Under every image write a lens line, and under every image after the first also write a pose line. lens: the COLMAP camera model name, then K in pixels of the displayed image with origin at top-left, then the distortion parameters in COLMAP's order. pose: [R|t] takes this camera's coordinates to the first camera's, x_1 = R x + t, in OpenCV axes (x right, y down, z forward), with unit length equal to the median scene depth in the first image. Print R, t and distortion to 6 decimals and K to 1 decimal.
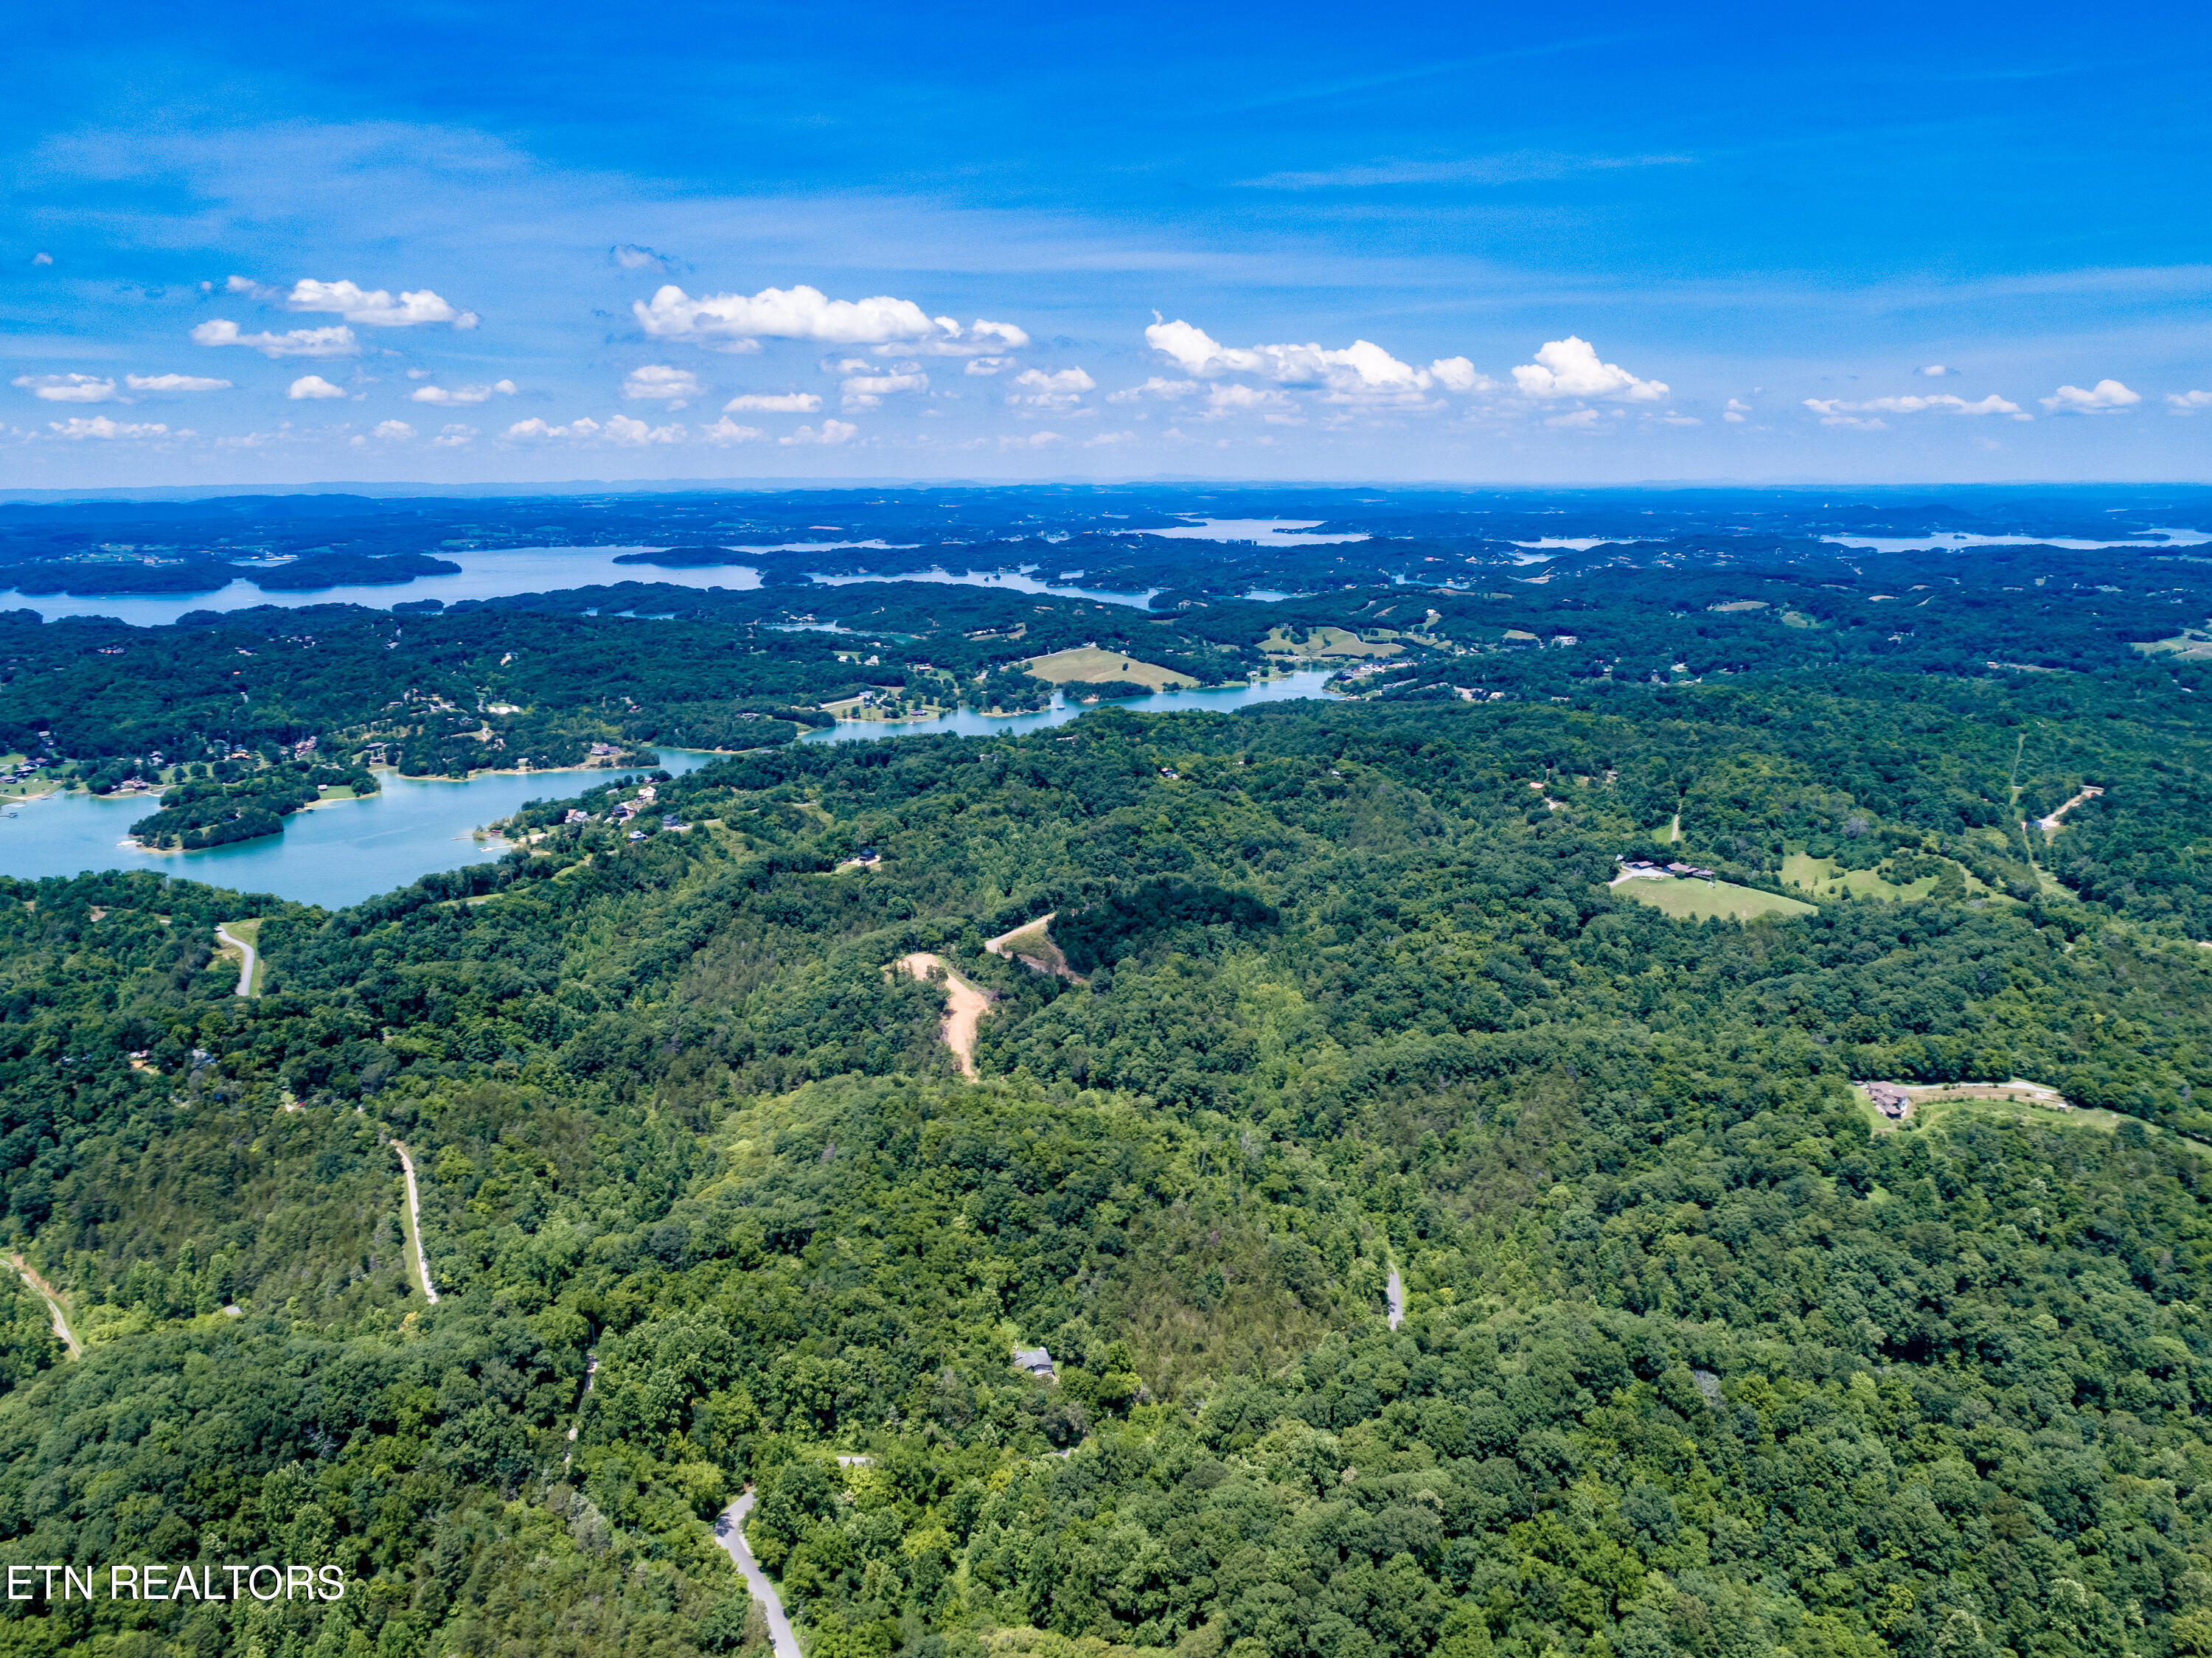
lens RADIAL K [[1665.5, 0, 1117.5], [0, 1665.5, 825.7], [0, 0, 1]] dist [-0.025004, 0.013040]
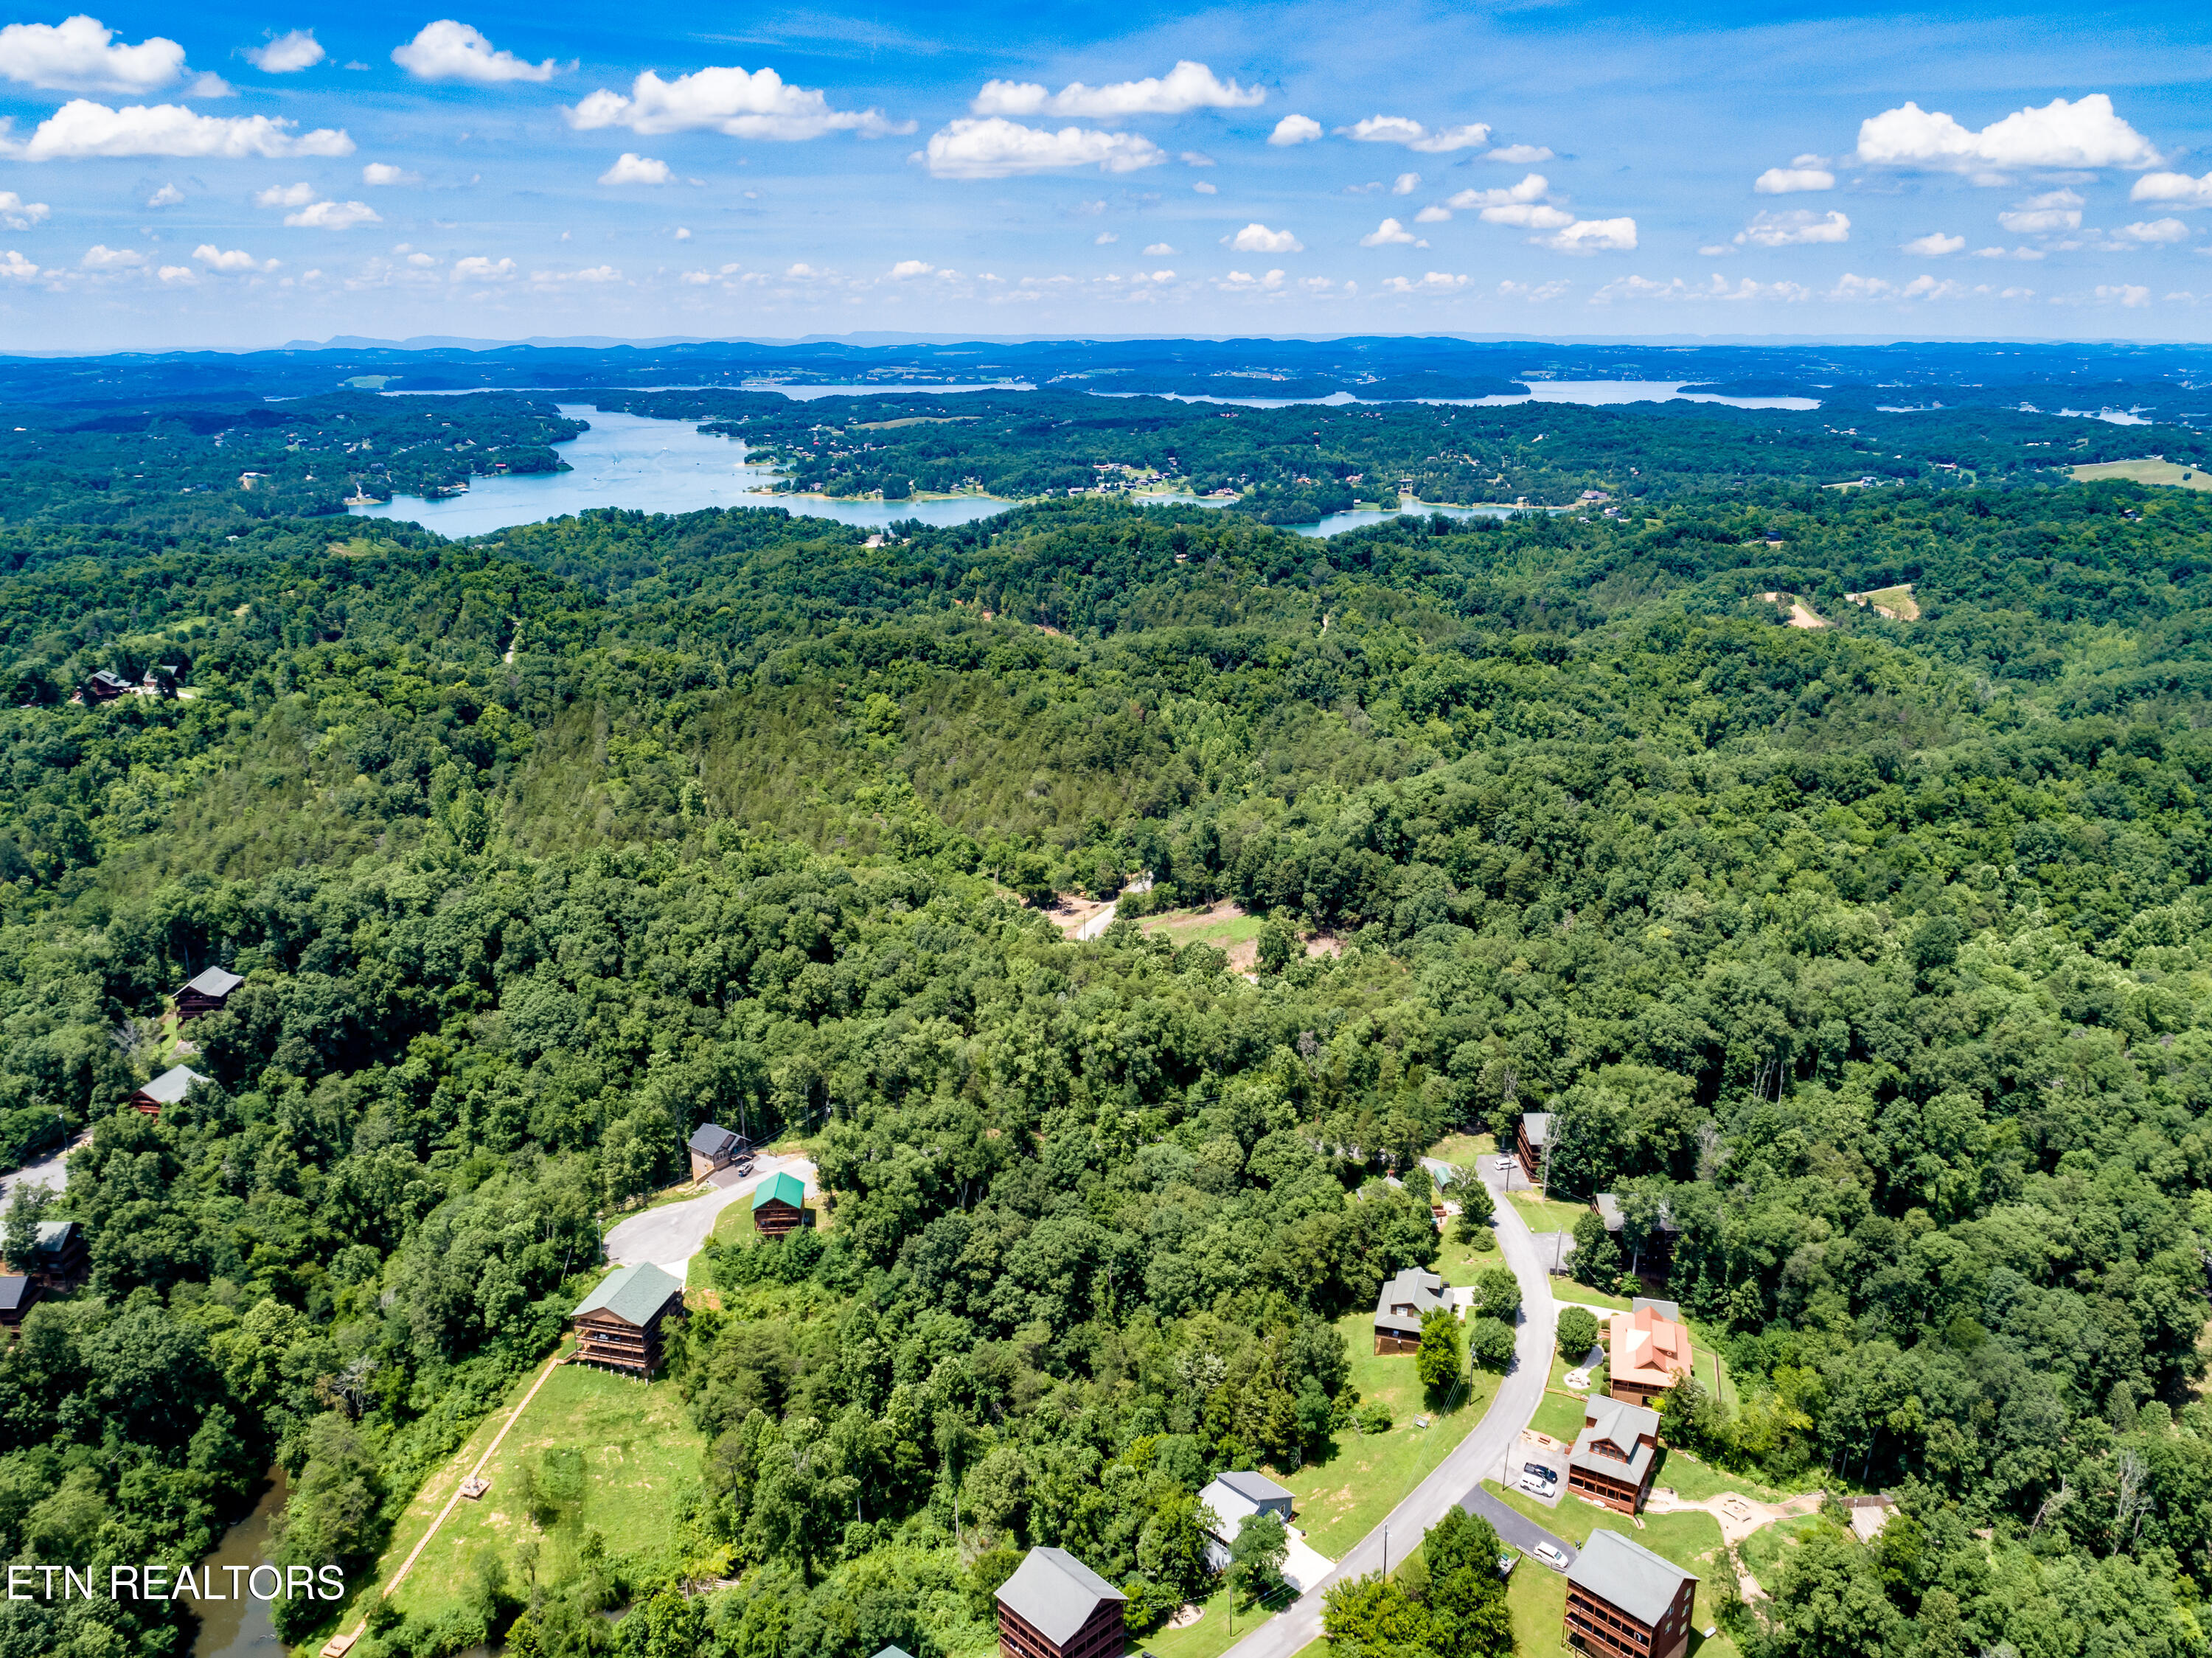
lens RADIAL K [[1665.5, 0, 1116.4], [0, 1665.5, 832.0], [0, 0, 1]] dist [-0.025004, 0.013040]
pose [[0.812520, 0.174832, -0.556098, 0.271573], [-0.128022, 0.984193, 0.122367, 0.250113], [0.568701, -0.028233, 0.822059, -0.304776]]
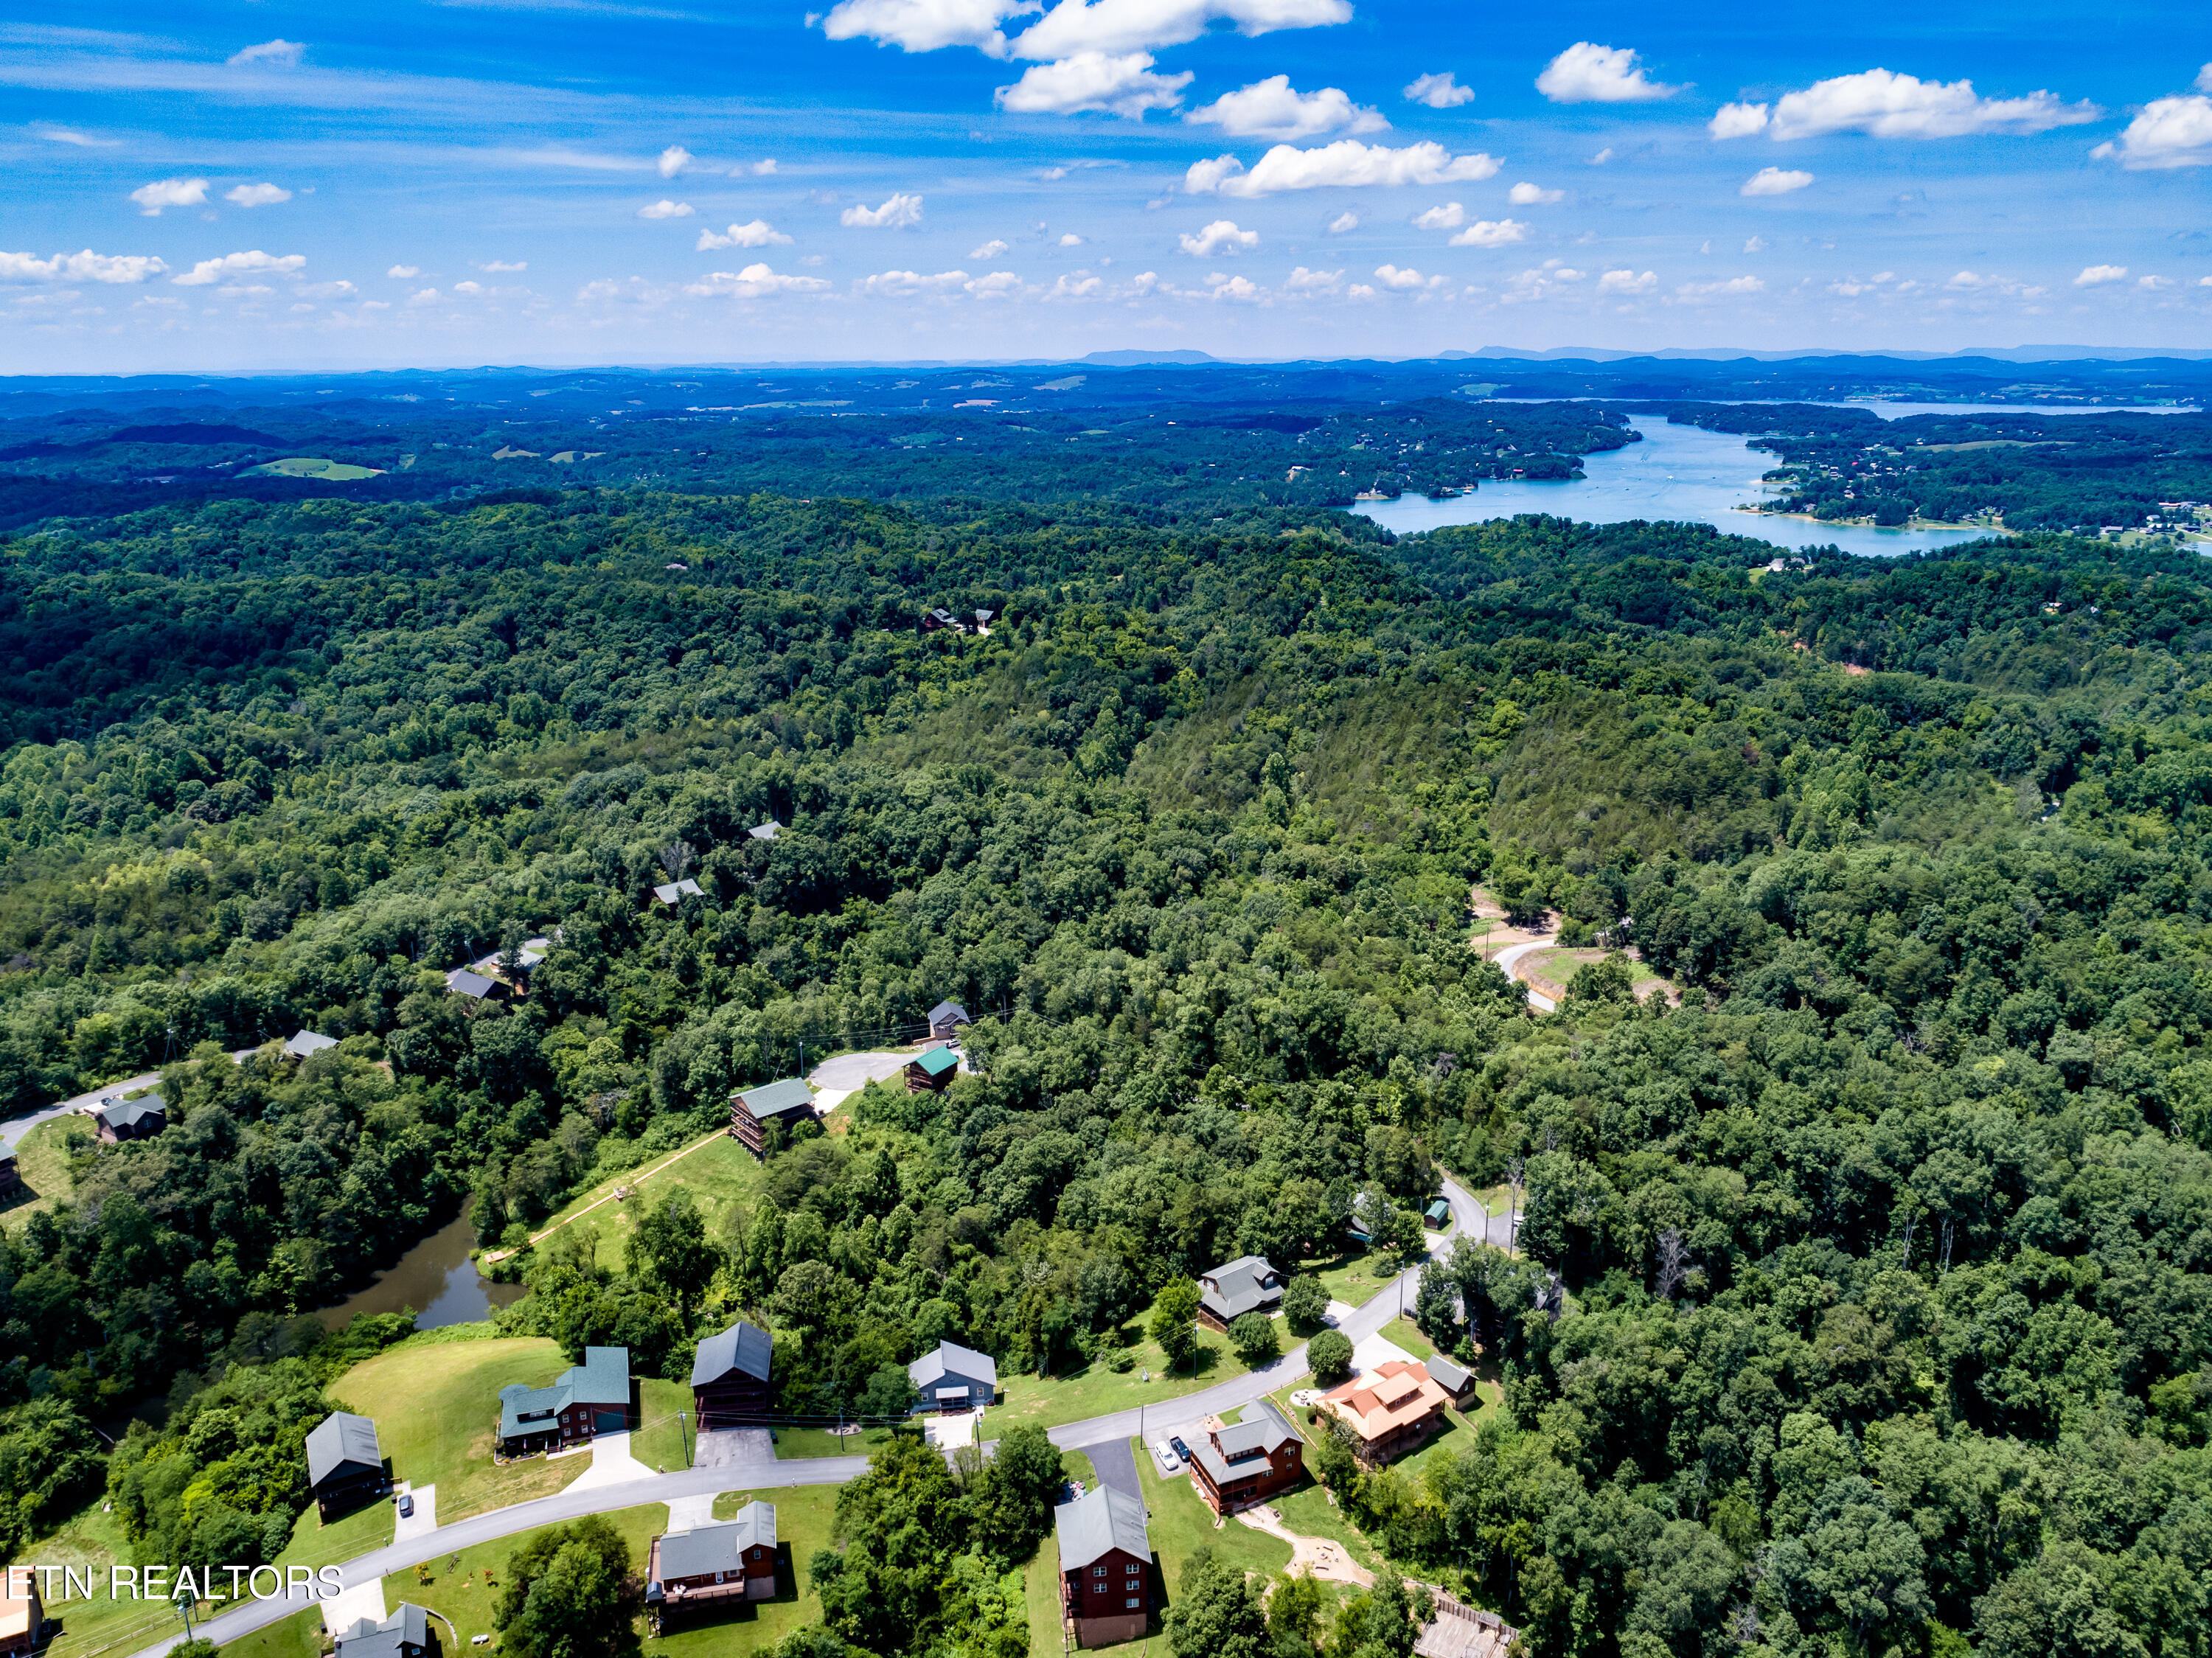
lens RADIAL K [[1665.5, 0, 1118.1], [0, 1665.5, 827.0], [0, 0, 1]] dist [-0.025004, 0.013040]
pose [[0.304272, 0.271417, -0.913100, 0.479967], [-0.199673, 0.955427, 0.217461, 0.205329], [0.931423, 0.116154, 0.344904, -0.107122]]
